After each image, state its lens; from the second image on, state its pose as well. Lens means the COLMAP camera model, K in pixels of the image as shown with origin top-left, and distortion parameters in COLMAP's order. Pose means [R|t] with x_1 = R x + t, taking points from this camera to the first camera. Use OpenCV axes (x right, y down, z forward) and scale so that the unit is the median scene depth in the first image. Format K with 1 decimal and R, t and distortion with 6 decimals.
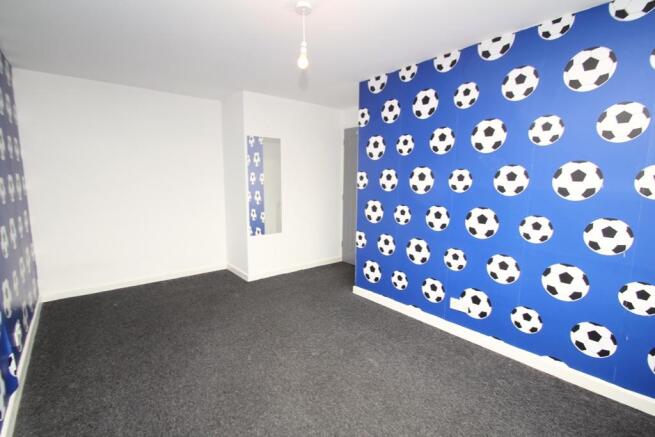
lens RADIAL K [[304.3, 0, 321.5], [0, 304.3, 215.1], [0, 0, 1]] dist [-0.001000, -0.004687]
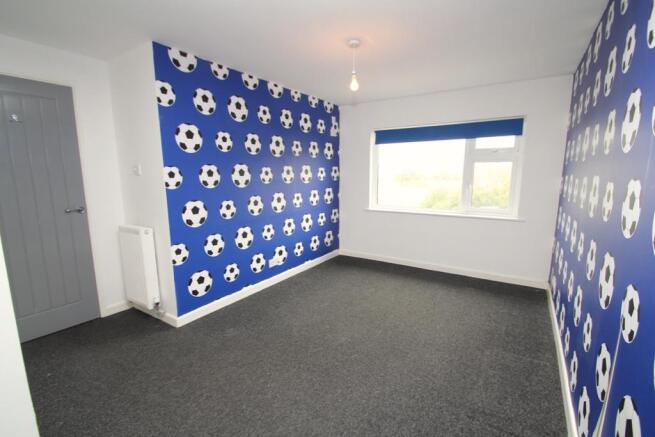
lens RADIAL K [[304.3, 0, 321.5], [0, 304.3, 222.4], [0, 0, 1]] dist [-0.001000, -0.004687]
pose [[-0.305335, -0.148771, 0.940552, -0.843837], [0.128342, 0.972279, 0.195454, -0.124828], [-0.943556, 0.180392, -0.277777, 1.032975]]
